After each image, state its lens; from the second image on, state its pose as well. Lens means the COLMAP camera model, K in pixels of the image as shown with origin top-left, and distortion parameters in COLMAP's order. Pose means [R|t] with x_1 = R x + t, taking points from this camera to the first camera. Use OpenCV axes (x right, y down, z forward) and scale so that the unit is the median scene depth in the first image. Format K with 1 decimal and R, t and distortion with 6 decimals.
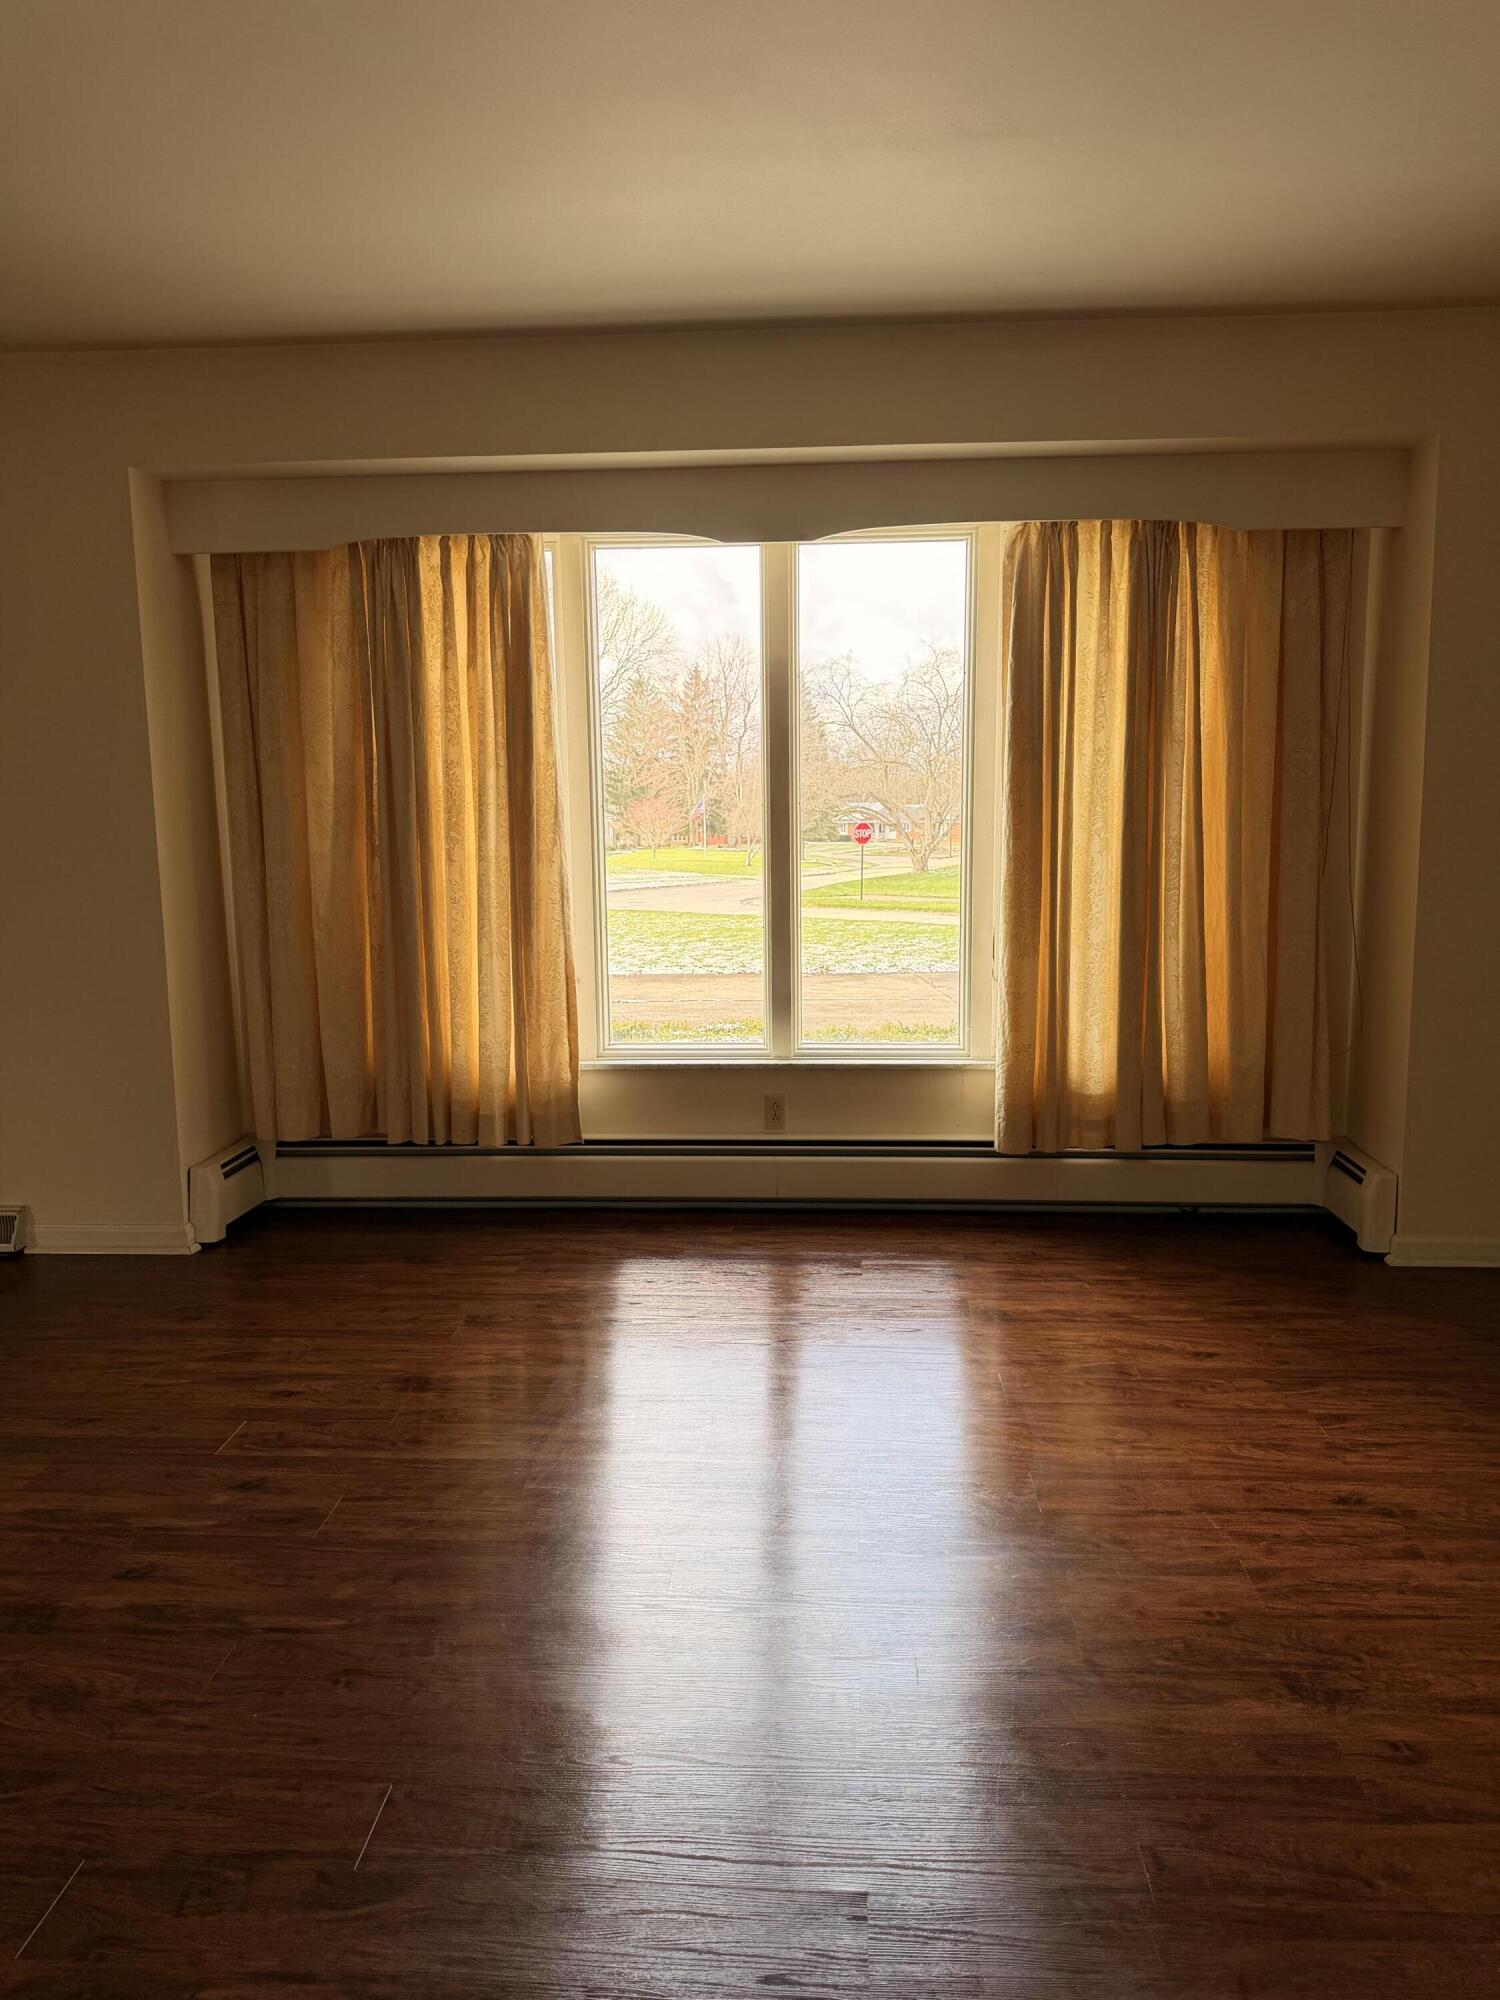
lens RADIAL K [[1415.3, 0, 737.8], [0, 1415.3, 992.9], [0, 0, 1]] dist [0.134083, -0.189985]
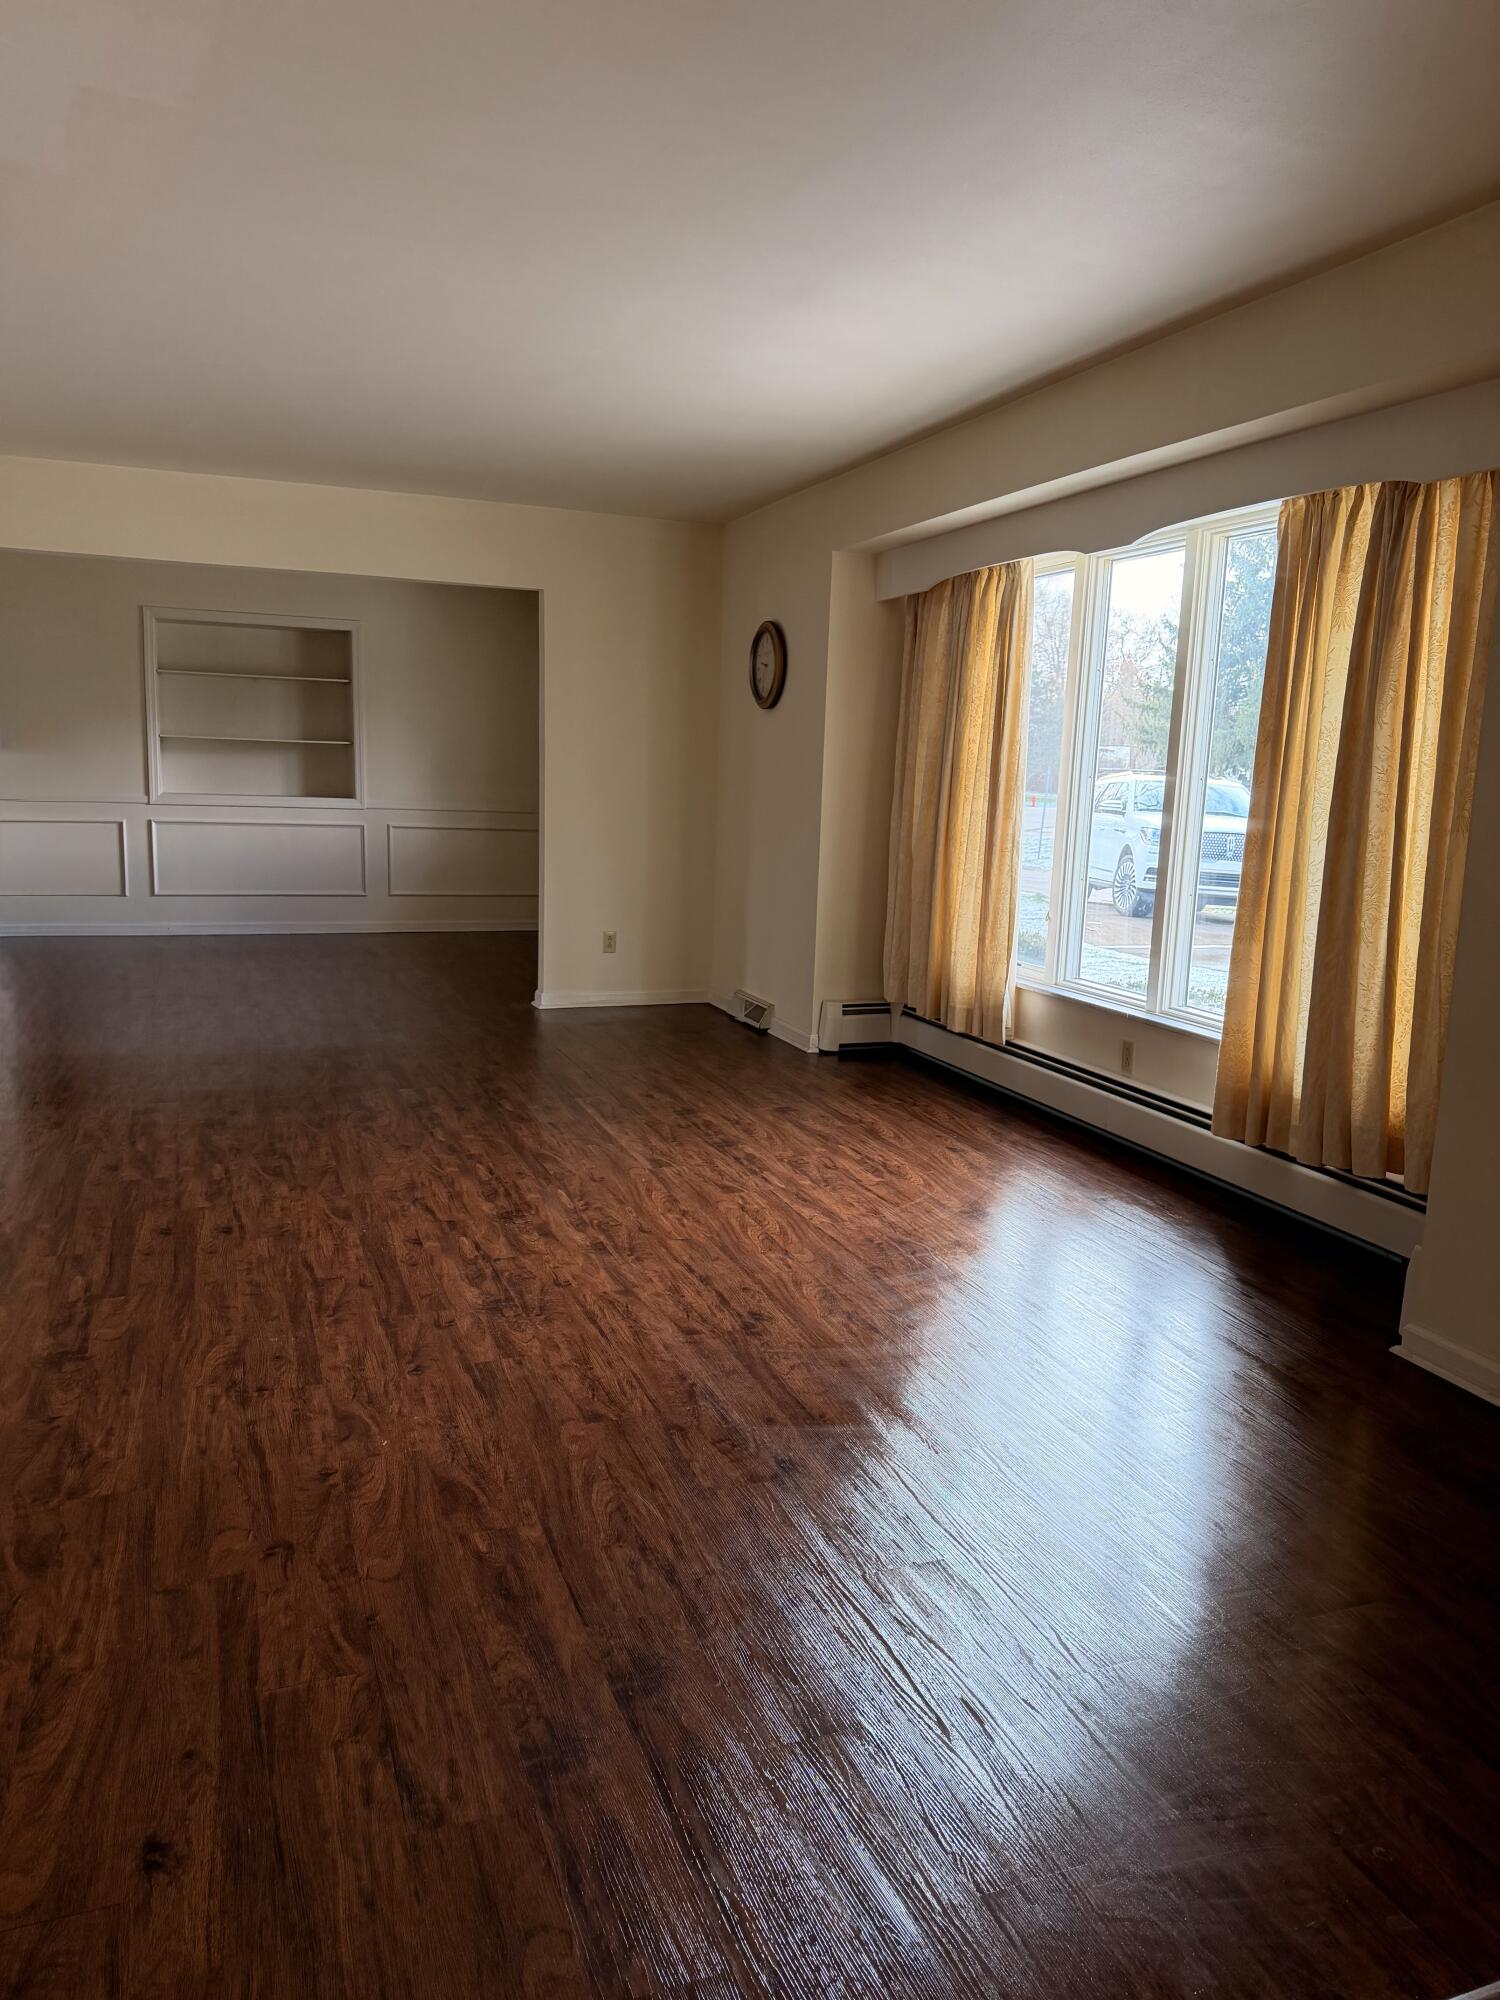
lens RADIAL K [[1415.3, 0, 737.8], [0, 1415.3, 992.9], [0, 0, 1]] dist [0.134083, -0.189985]
pose [[0.393693, 0.167899, -0.903779, 1.512477], [-0.154668, 0.981260, 0.114918, -0.076533], [0.906137, 0.094544, 0.412283, 0.429322]]
